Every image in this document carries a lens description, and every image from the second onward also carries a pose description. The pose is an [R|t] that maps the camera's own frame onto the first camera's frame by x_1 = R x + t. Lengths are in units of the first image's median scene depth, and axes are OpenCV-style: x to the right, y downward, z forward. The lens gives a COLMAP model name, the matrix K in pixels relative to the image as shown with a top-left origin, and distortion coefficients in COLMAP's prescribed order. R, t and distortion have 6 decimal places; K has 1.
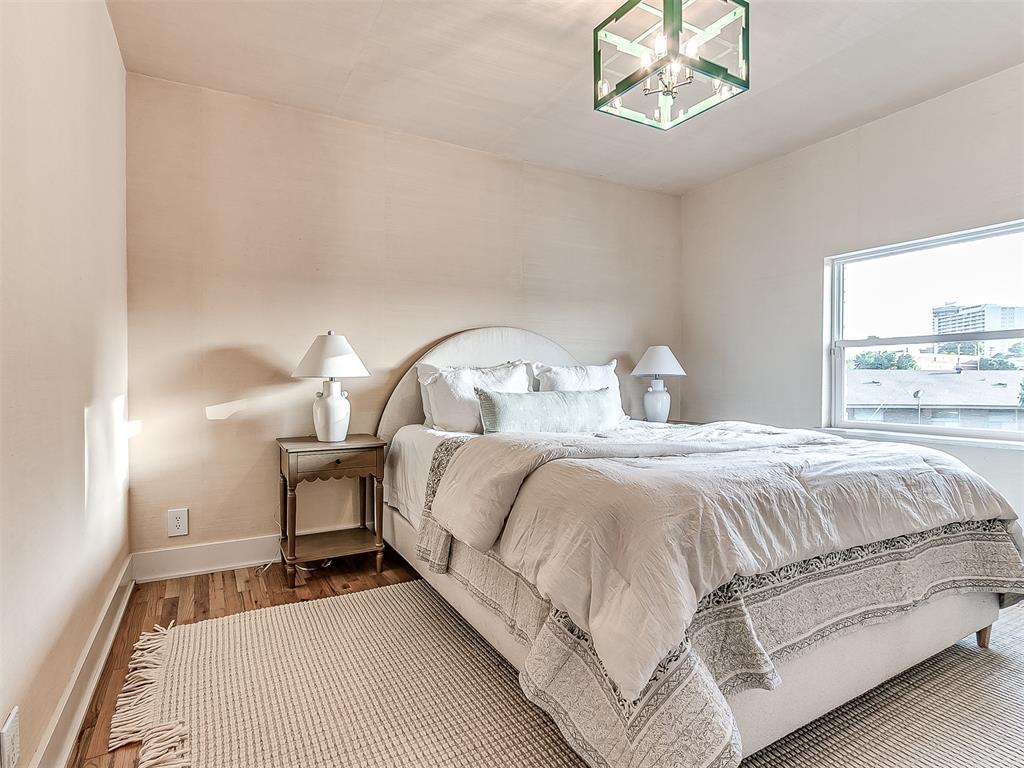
lens RADIAL K [[530.2, 0, 512.0], [0, 530.2, 384.0], [0, 0, 1]] dist [0.003937, -0.000427]
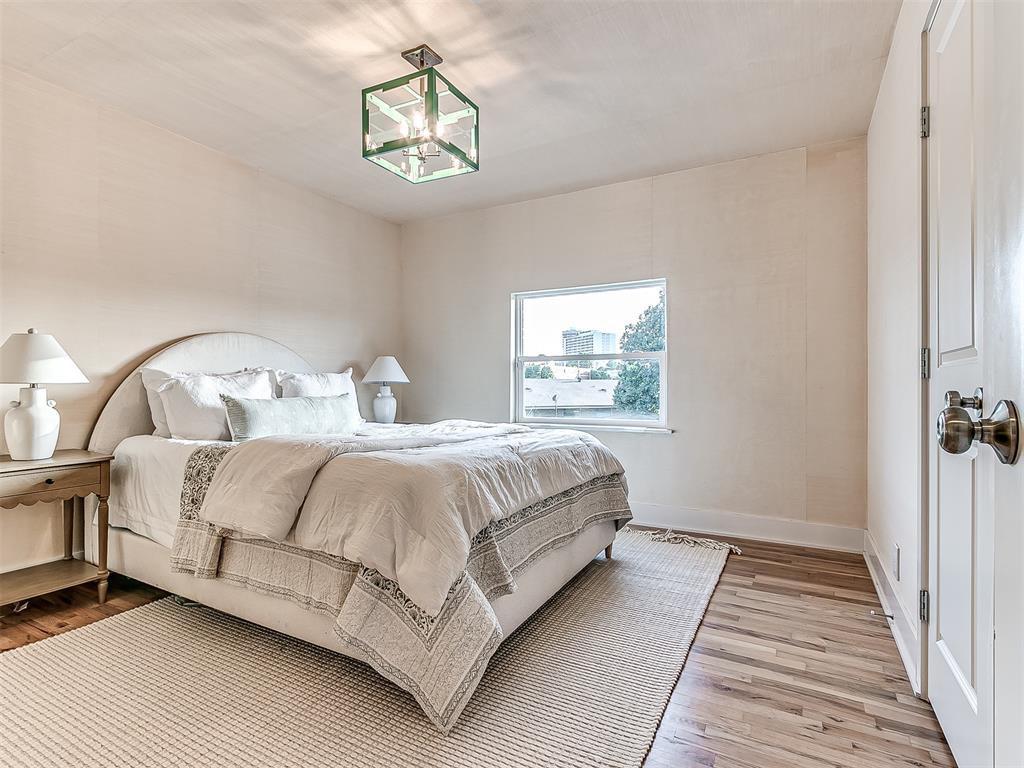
lens RADIAL K [[530.2, 0, 512.0], [0, 530.2, 384.0], [0, 0, 1]] dist [0.003937, -0.000427]
pose [[0.838730, 0.002019, 0.544544, -0.181195], [0.005285, 0.999916, -0.011848, 0.002579], [-0.544522, 0.012815, 0.838649, -0.142432]]
